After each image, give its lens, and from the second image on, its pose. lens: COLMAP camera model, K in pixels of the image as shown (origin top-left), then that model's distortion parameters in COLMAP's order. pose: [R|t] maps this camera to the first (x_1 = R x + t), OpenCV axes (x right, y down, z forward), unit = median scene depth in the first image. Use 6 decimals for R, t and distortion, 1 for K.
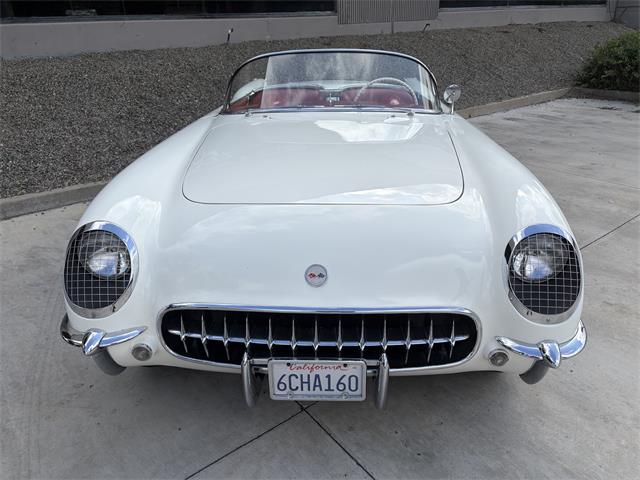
lens RADIAL K [[488.2, 0, 321.5], [0, 488.2, 235.6], [0, 0, 1]] dist [0.040321, -0.042663]
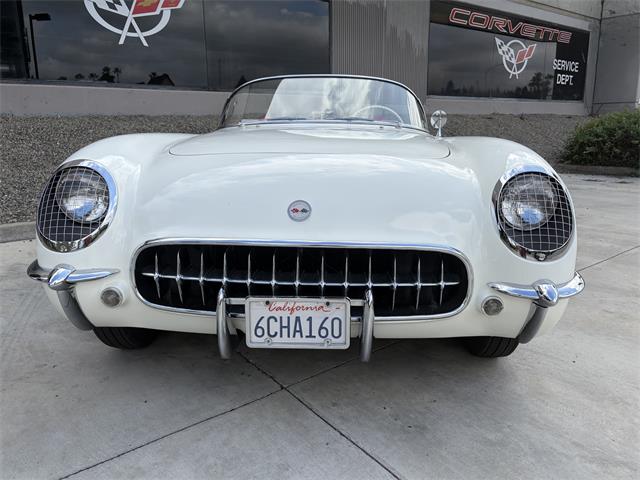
lens RADIAL K [[485.1, 0, 317.2], [0, 485.1, 239.2], [0, 0, 1]] dist [0.053094, -0.056229]
pose [[0.999821, 0.018909, 0.000276, 0.023787], [-0.018502, 0.981080, -0.192716, 0.298174], [-0.003915, 0.192676, 0.981255, 0.061760]]
